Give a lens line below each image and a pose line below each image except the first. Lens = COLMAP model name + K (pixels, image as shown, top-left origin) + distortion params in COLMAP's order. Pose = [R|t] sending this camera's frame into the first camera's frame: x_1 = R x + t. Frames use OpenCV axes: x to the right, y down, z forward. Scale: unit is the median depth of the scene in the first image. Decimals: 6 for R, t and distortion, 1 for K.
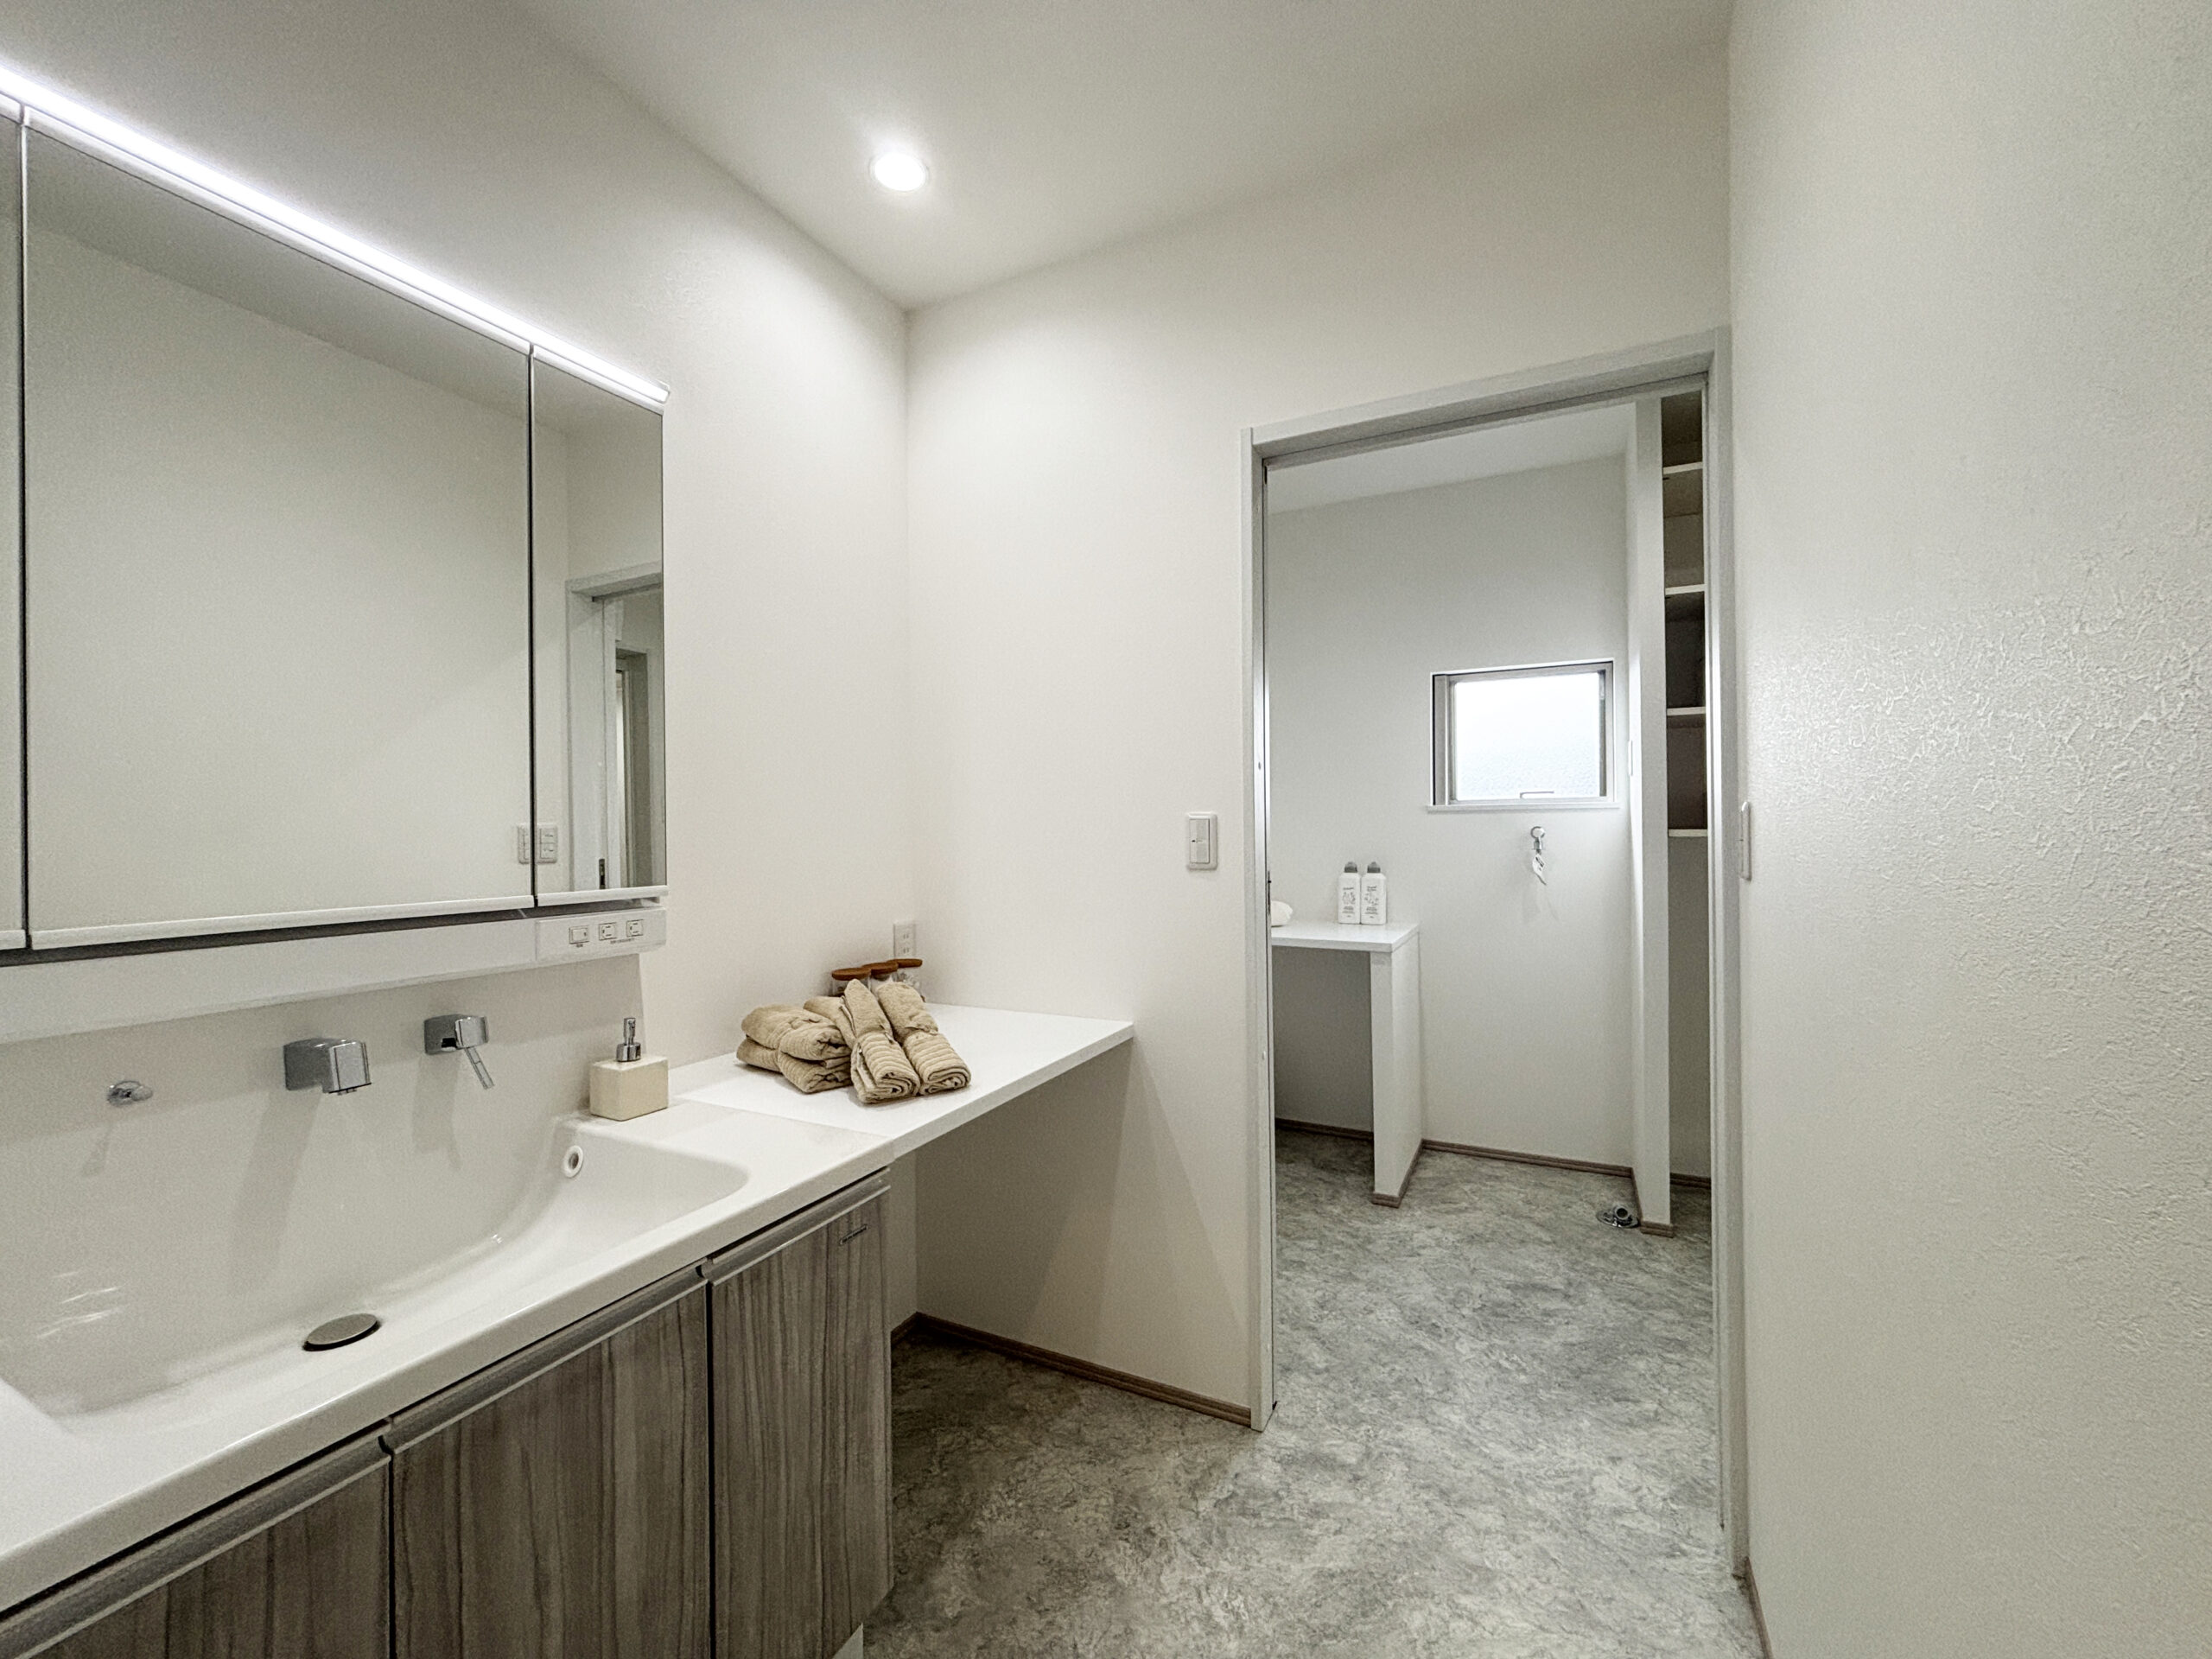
lens RADIAL K [[902.2, 0, 1117.0], [0, 902.2, 817.3], [0, 0, 1]] dist [0.000324, -0.000025]
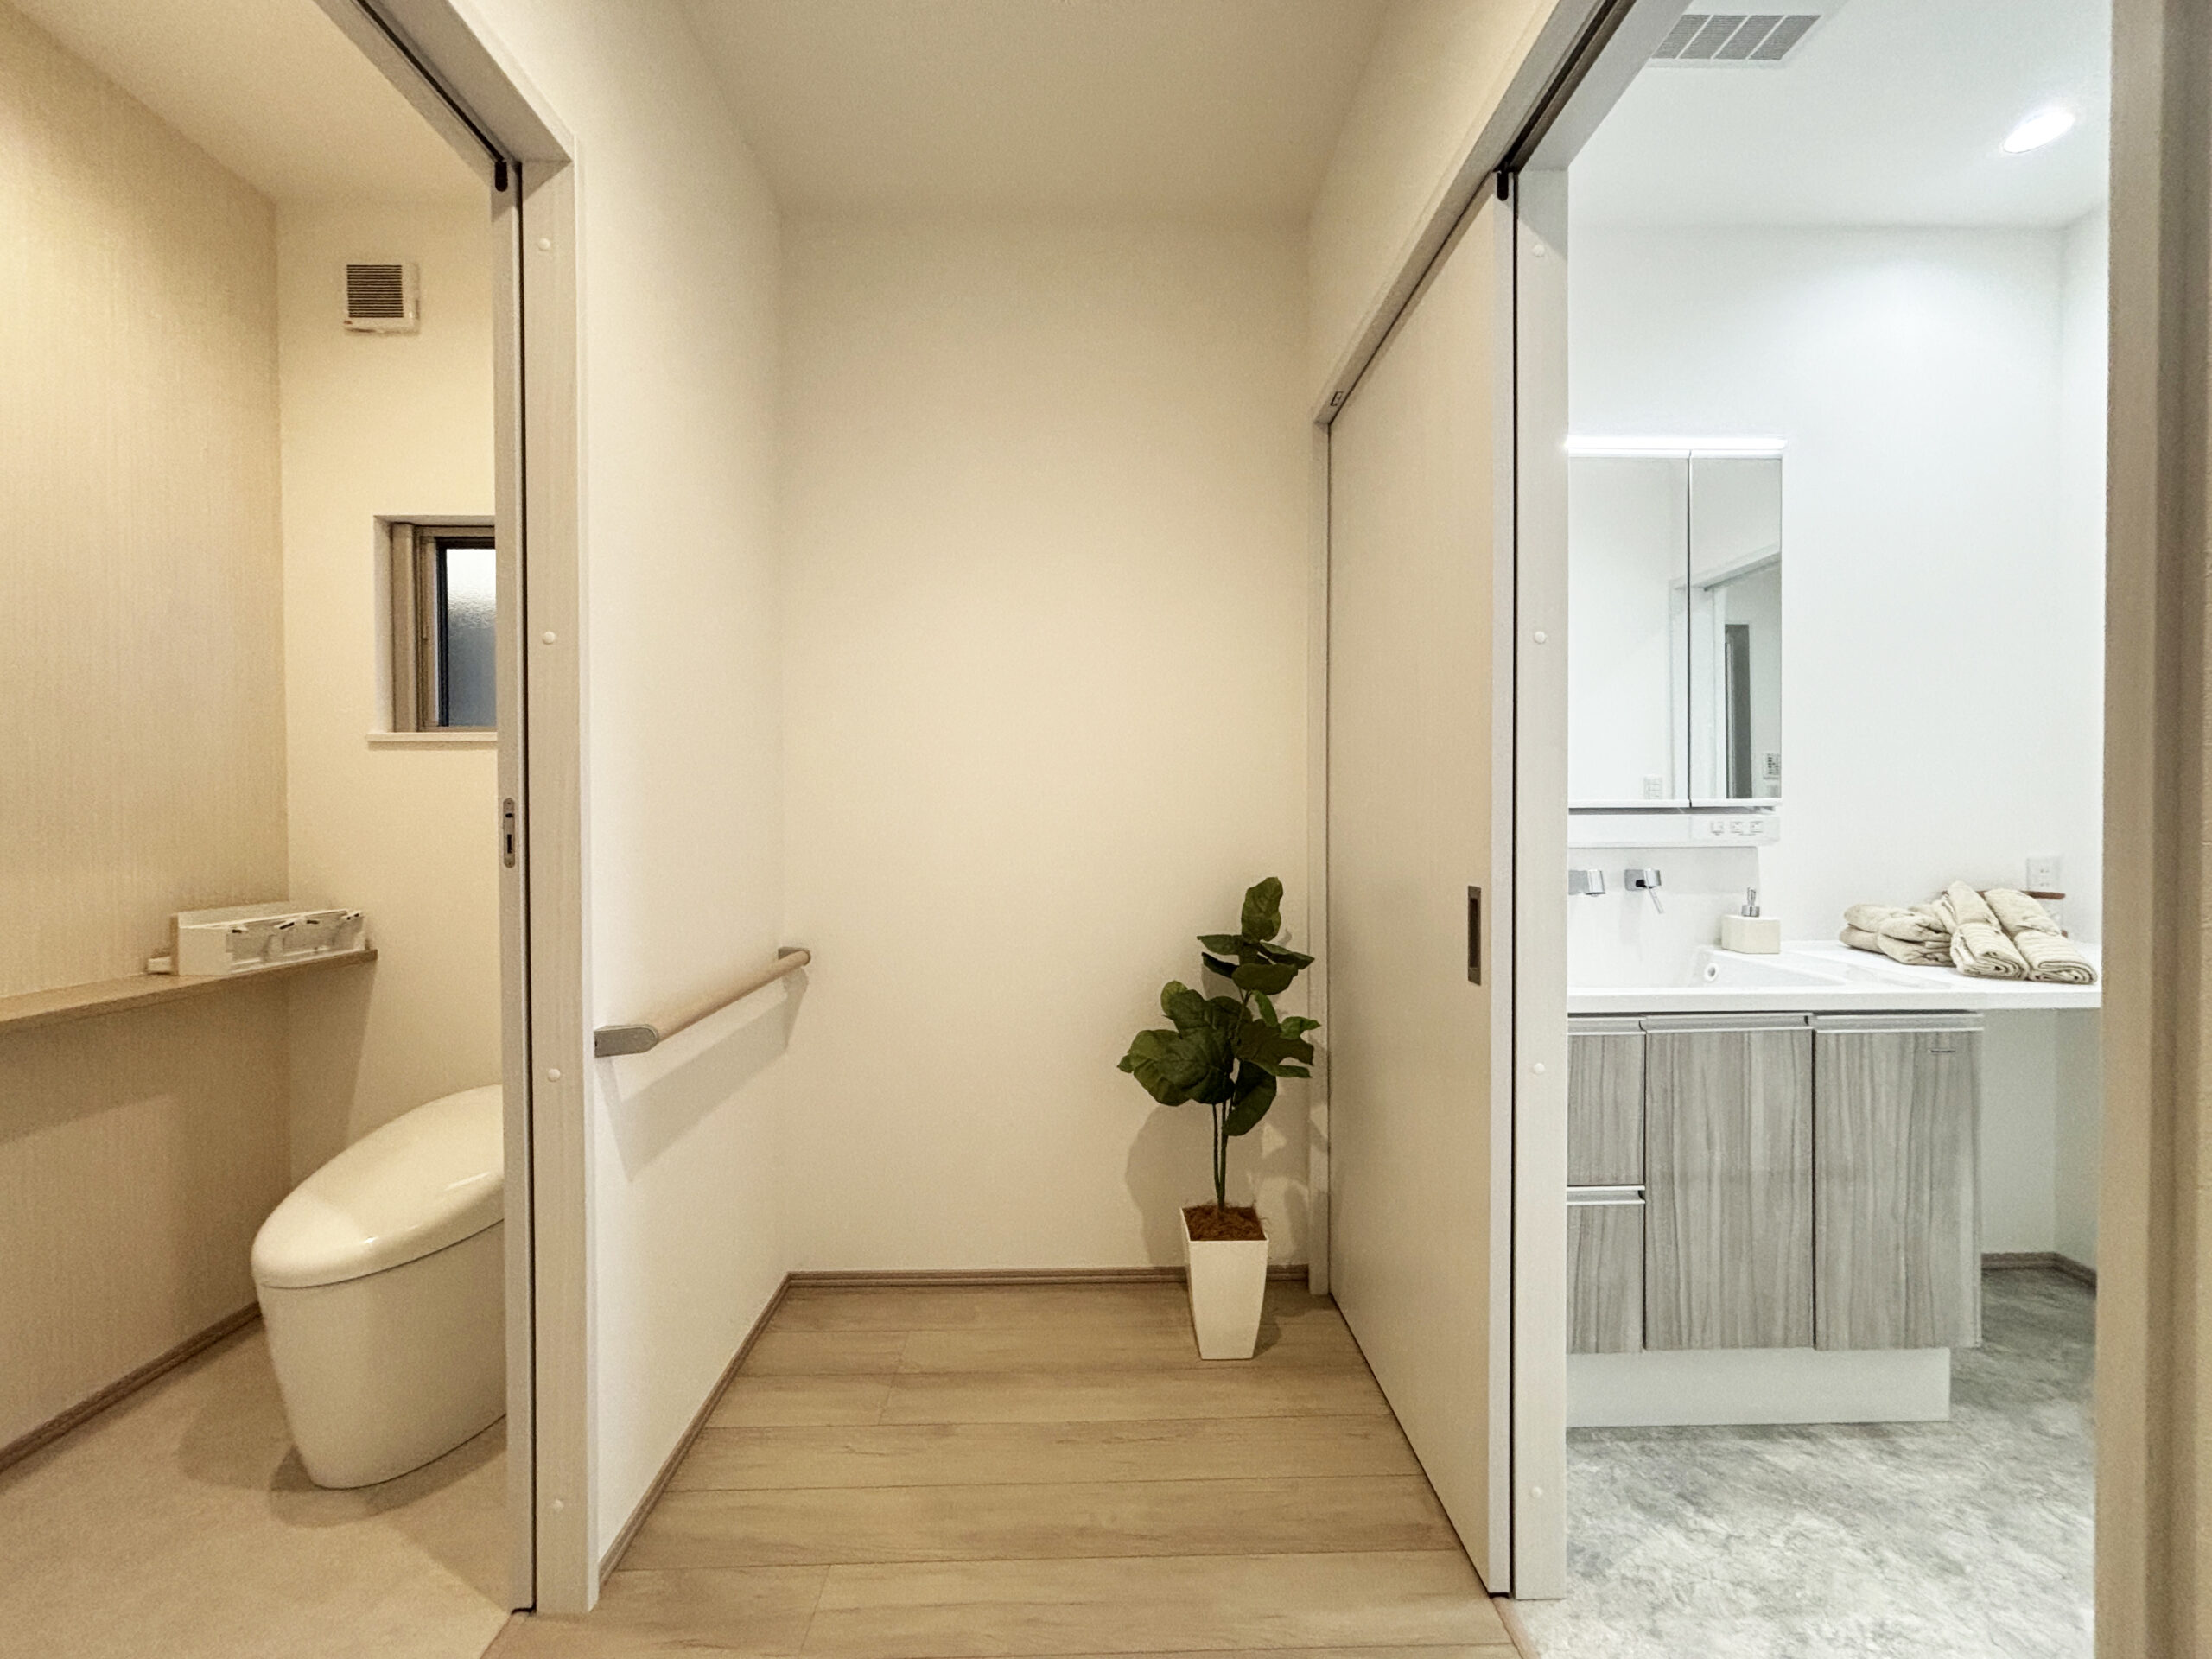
lens RADIAL K [[868.2, 0, 1110.1], [0, 868.2, 832.7], [0, 0, 1]] dist [-0.000843, 0.000141]
pose [[0.451302, 0.026269, -0.891985, 0.241700], [0.011893, 0.999301, 0.035447, 0.069713], [0.892292, -0.026606, 0.450674, -0.555262]]
